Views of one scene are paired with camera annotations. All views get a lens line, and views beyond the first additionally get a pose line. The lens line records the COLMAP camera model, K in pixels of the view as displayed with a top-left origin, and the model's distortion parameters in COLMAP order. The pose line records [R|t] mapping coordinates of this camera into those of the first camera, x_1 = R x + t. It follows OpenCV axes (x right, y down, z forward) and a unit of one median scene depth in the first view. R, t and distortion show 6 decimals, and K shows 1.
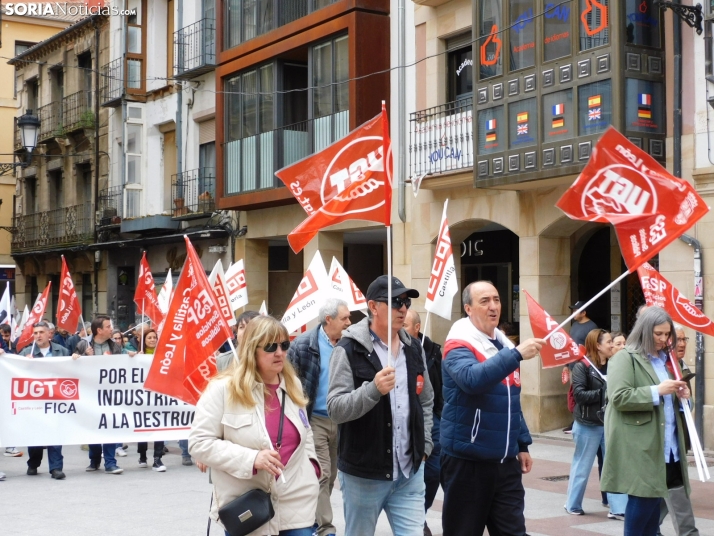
lens RADIAL K [[1120.4, 0, 365.2], [0, 1120.4, 253.6], [0, 0, 1]] dist [-0.004116, 0.000000]
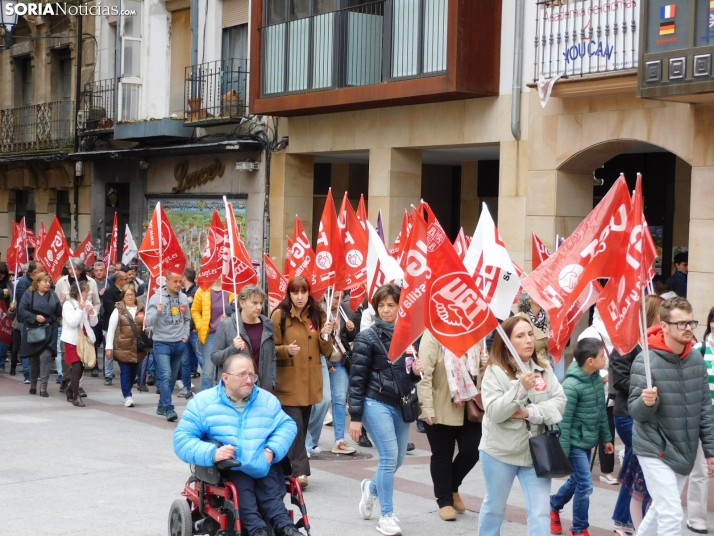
lens RADIAL K [[1329.3, 0, 356.5], [0, 1329.3, 268.4], [0, 0, 1]] dist [-0.007273, 0.000000]
pose [[0.999496, 0.029929, 0.010562, -0.064127], [-0.030637, 0.996720, 0.074904, -0.004444], [-0.008286, -0.075190, 0.997135, 0.082152]]
